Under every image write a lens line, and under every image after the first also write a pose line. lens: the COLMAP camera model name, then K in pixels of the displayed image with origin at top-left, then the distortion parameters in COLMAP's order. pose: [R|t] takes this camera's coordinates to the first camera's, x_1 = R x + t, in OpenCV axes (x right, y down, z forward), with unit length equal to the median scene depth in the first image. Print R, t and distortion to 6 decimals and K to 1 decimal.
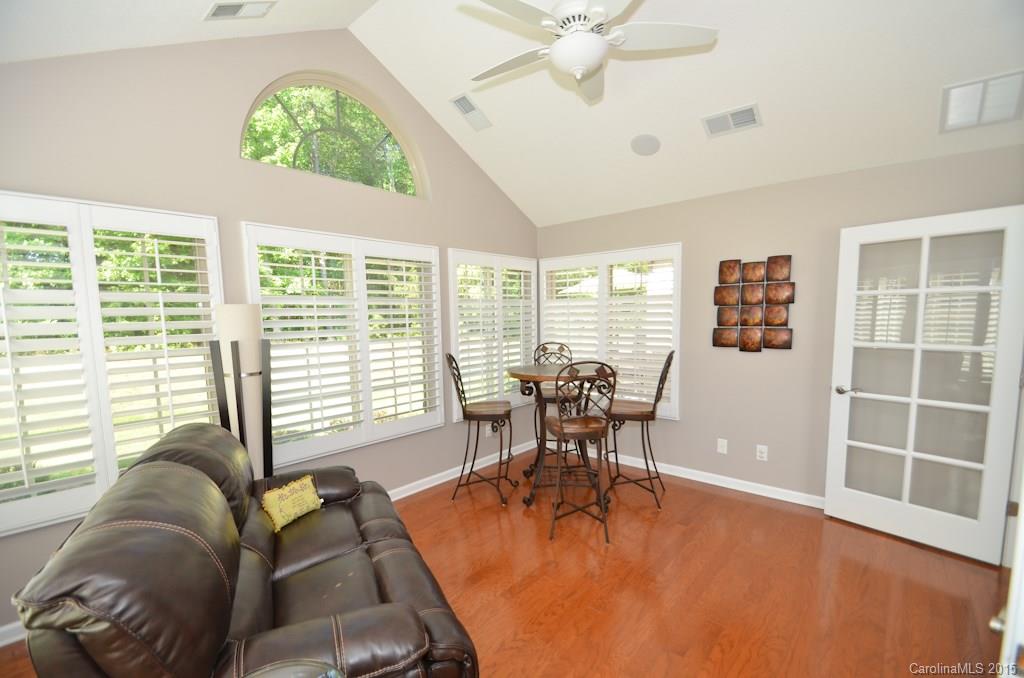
lens RADIAL K [[452.8, 0, 504.5], [0, 452.8, 360.1], [0, 0, 1]] dist [-0.001718, -0.000482]
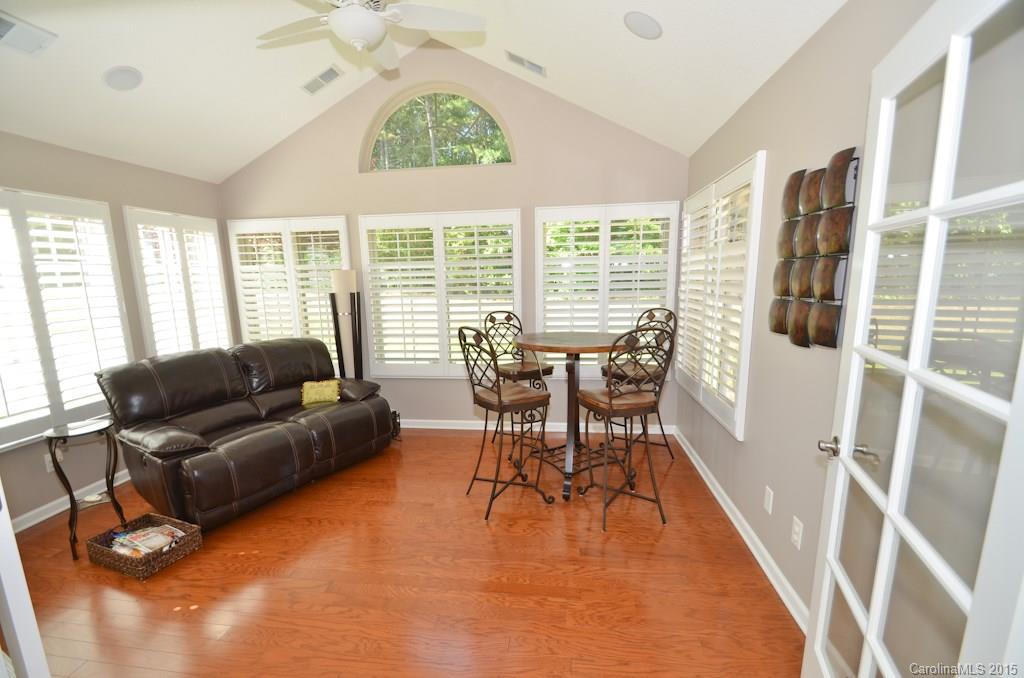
lens RADIAL K [[452.8, 0, 504.5], [0, 452.8, 360.1], [0, 0, 1]] dist [-0.001718, -0.000482]
pose [[0.559913, 0.159280, -0.813097, 0.818045], [-0.071907, 0.986987, 0.143828, -0.058433], [0.825425, -0.022064, 0.564080, 0.408579]]
